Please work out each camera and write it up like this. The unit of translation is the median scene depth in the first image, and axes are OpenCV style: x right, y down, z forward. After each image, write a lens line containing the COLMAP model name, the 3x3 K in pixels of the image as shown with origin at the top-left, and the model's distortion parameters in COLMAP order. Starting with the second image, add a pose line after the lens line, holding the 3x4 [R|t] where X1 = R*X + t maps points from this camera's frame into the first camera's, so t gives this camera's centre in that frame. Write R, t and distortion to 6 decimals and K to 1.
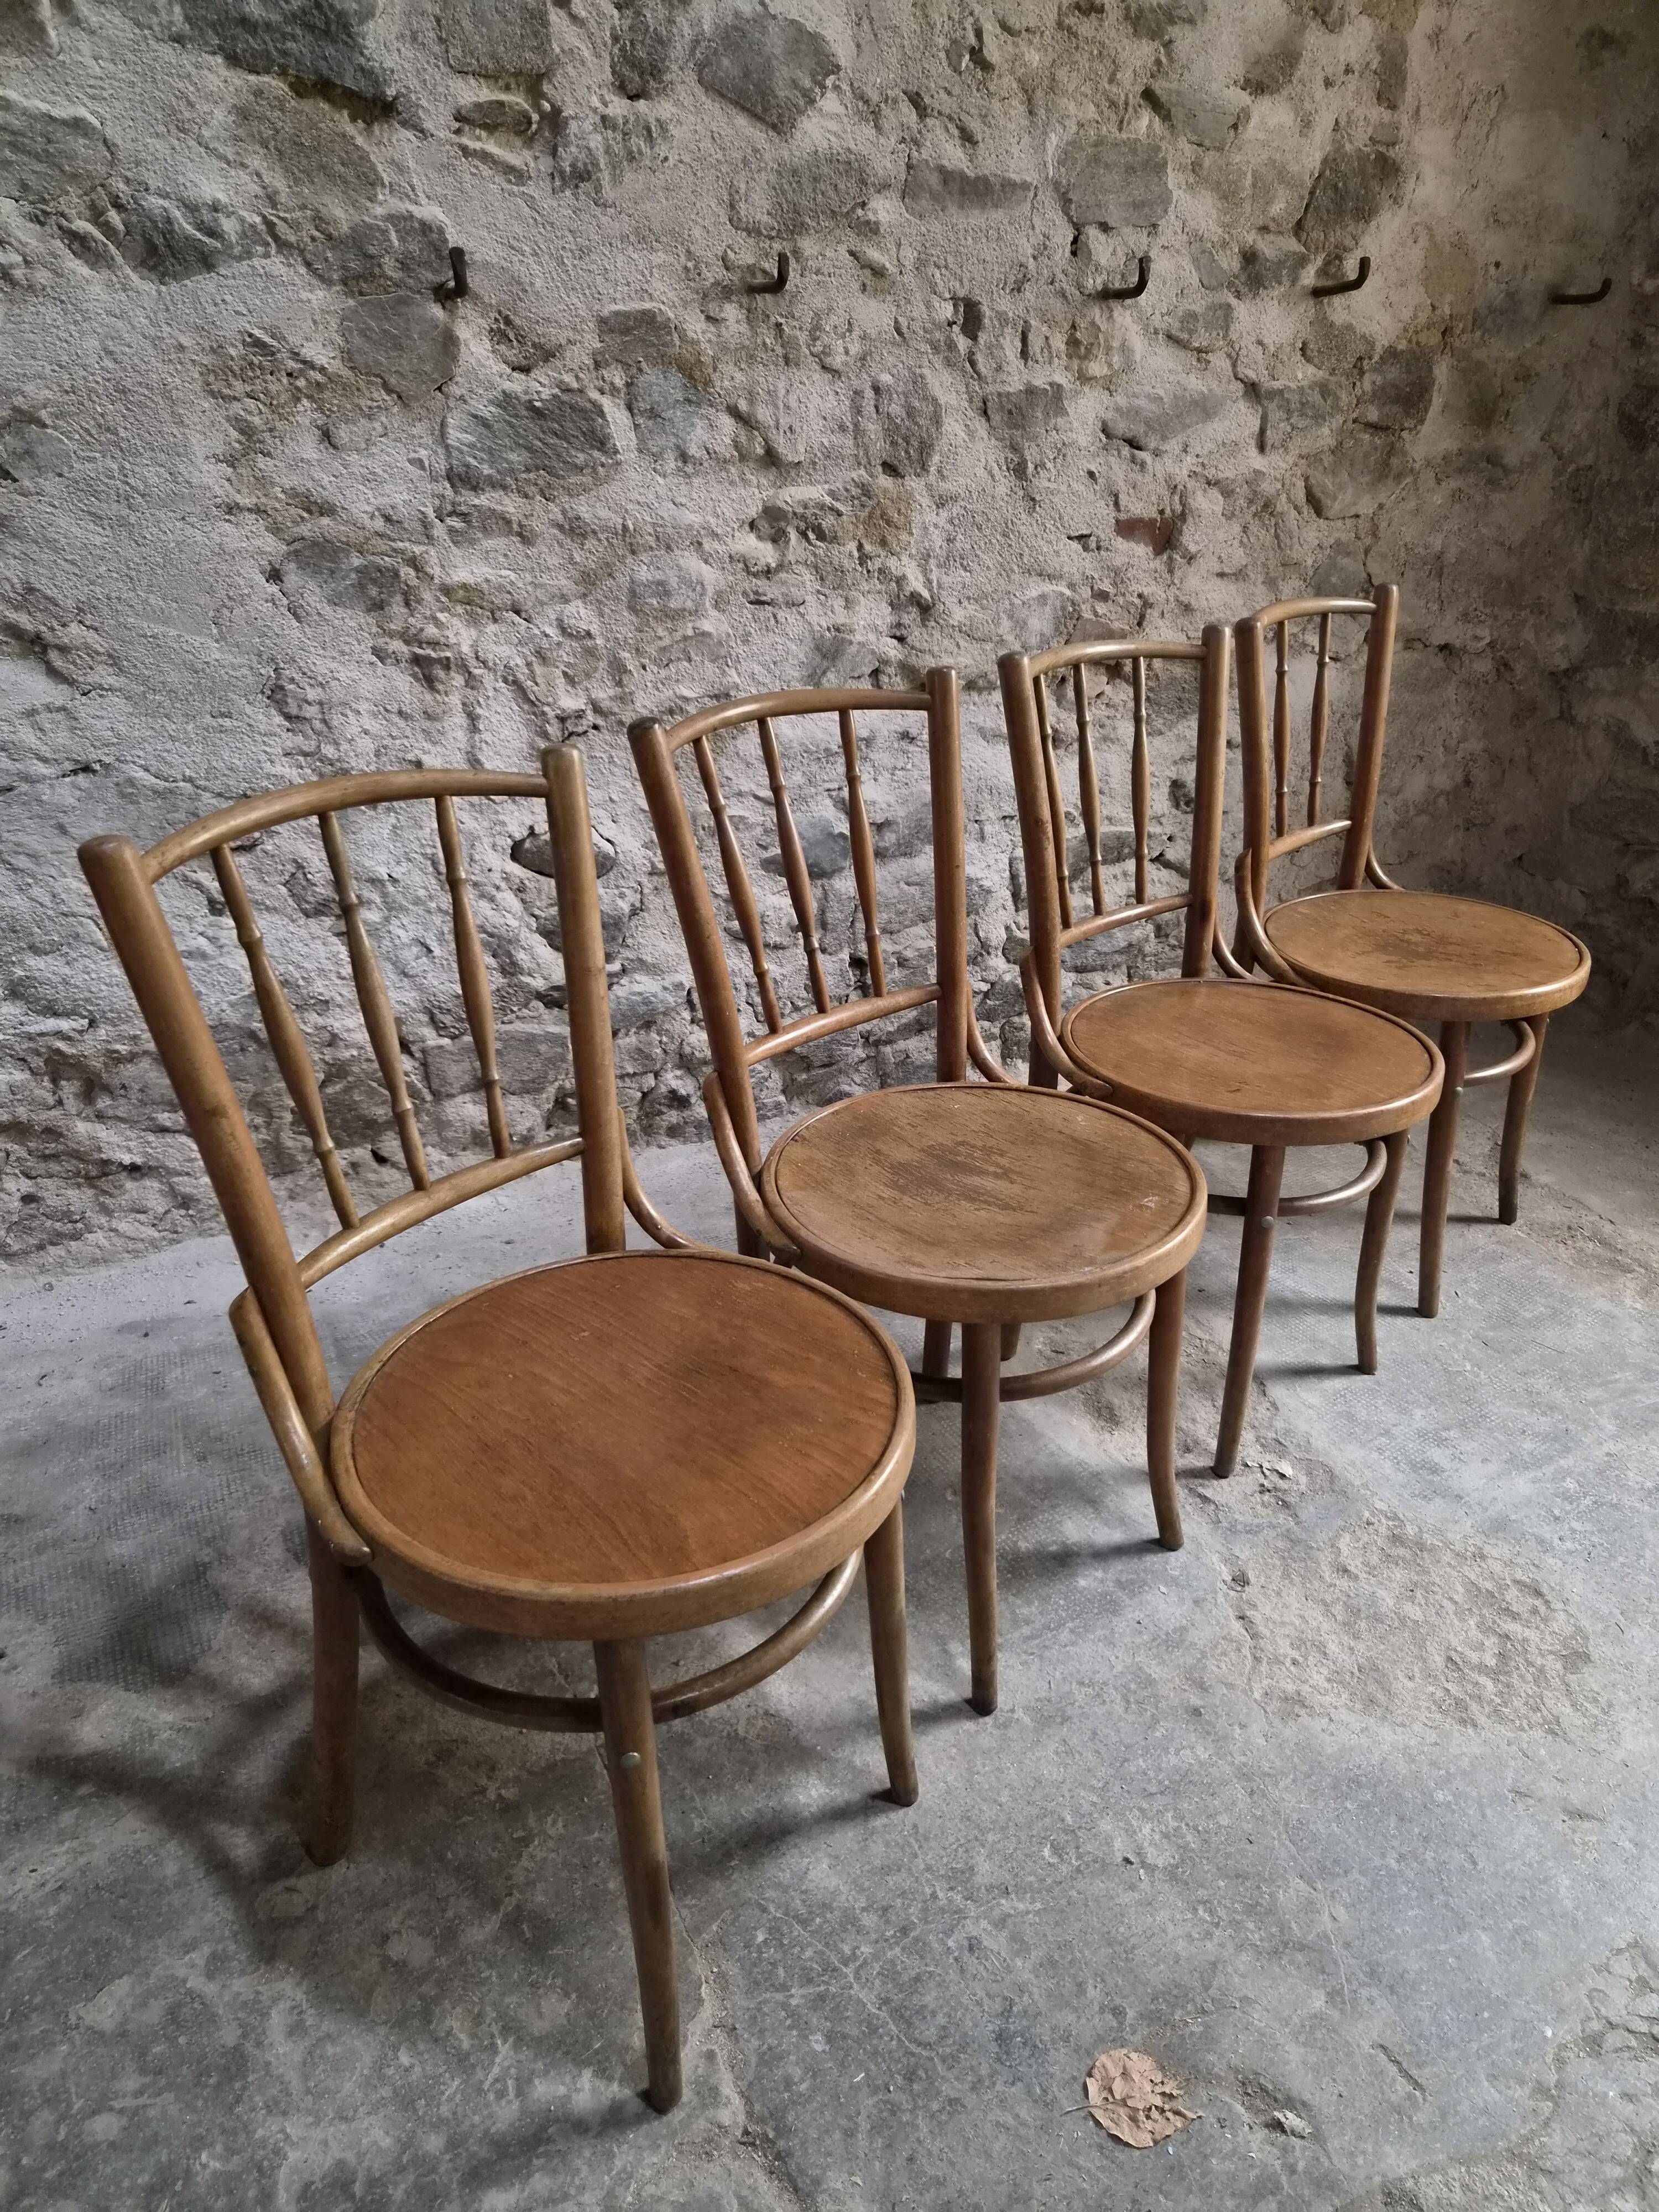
lens RADIAL K [[1497.3, 0, 827.1], [0, 1497.3, 1104.6], [0, 0, 1]] dist [0.065316, -0.052684]
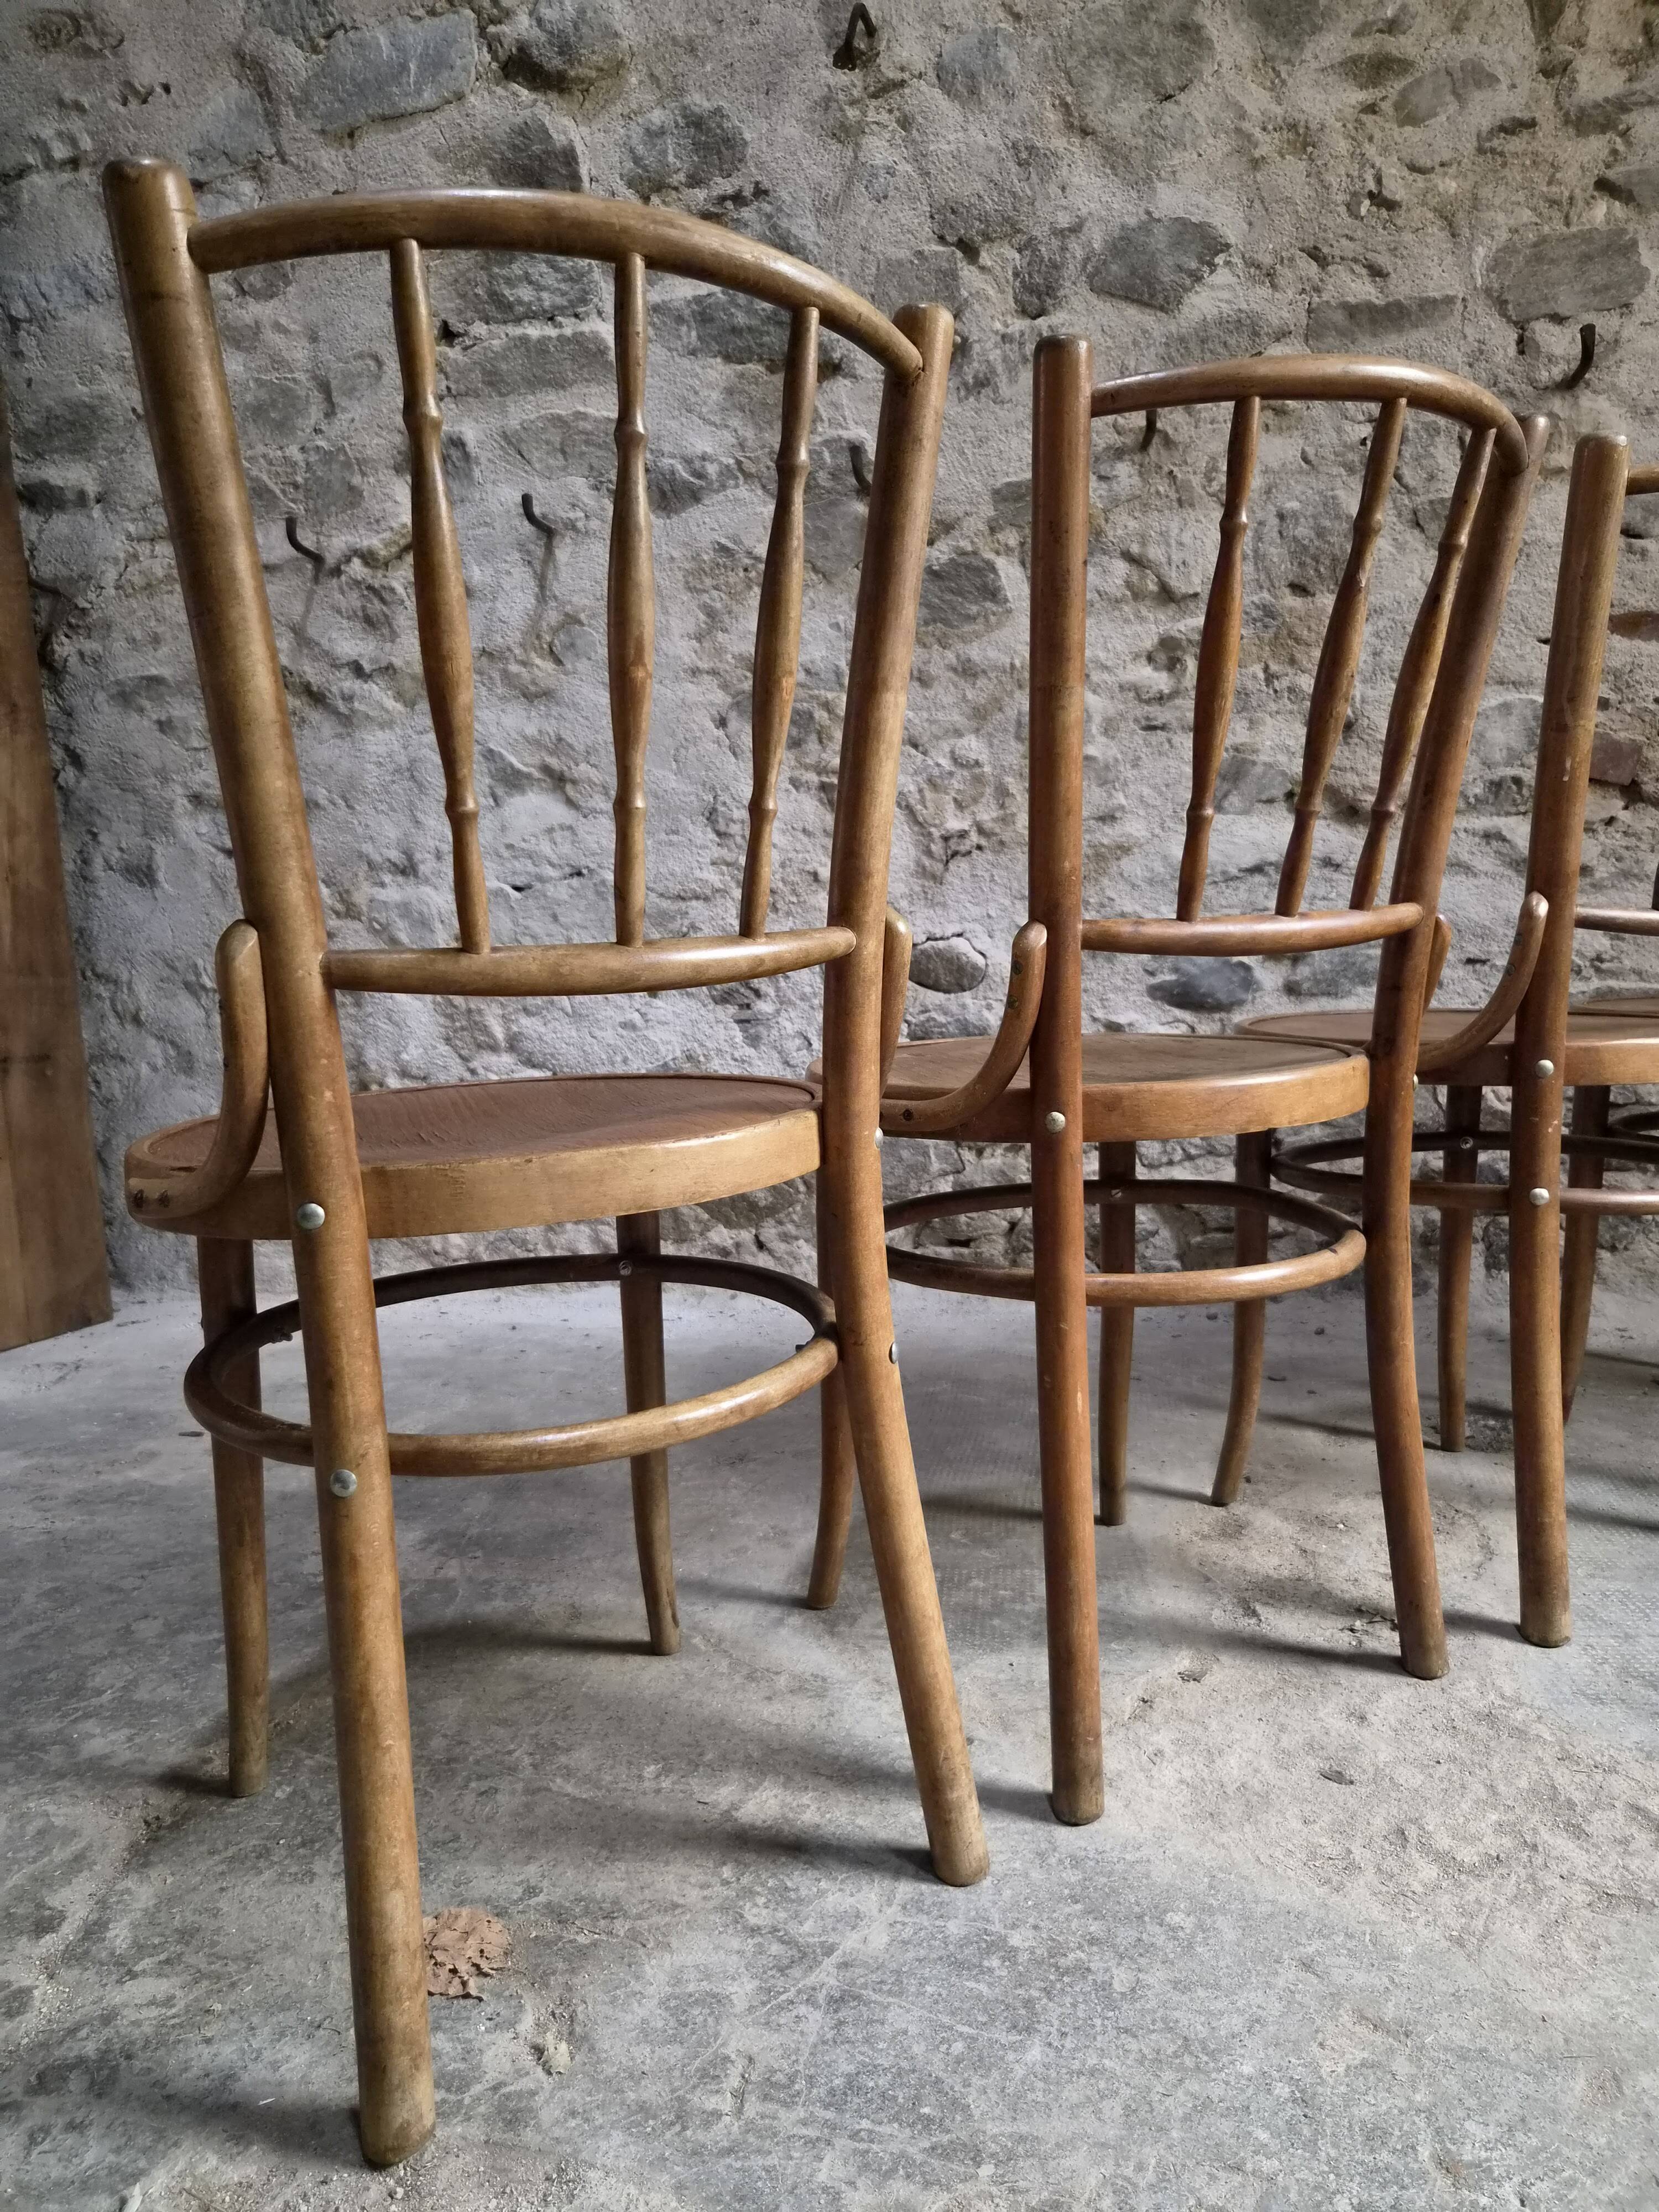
lens RADIAL K [[1497.3, 0, 820.0], [0, 1497.3, 1103.0], [0, 0, 1]] dist [0.065316, -0.052684]
pose [[0.773802, 0.021967, -0.633047, 0.450353], [-0.233133, 0.939123, -0.252381, 0.220700], [0.588965, 0.342877, 0.731816, 0.225917]]
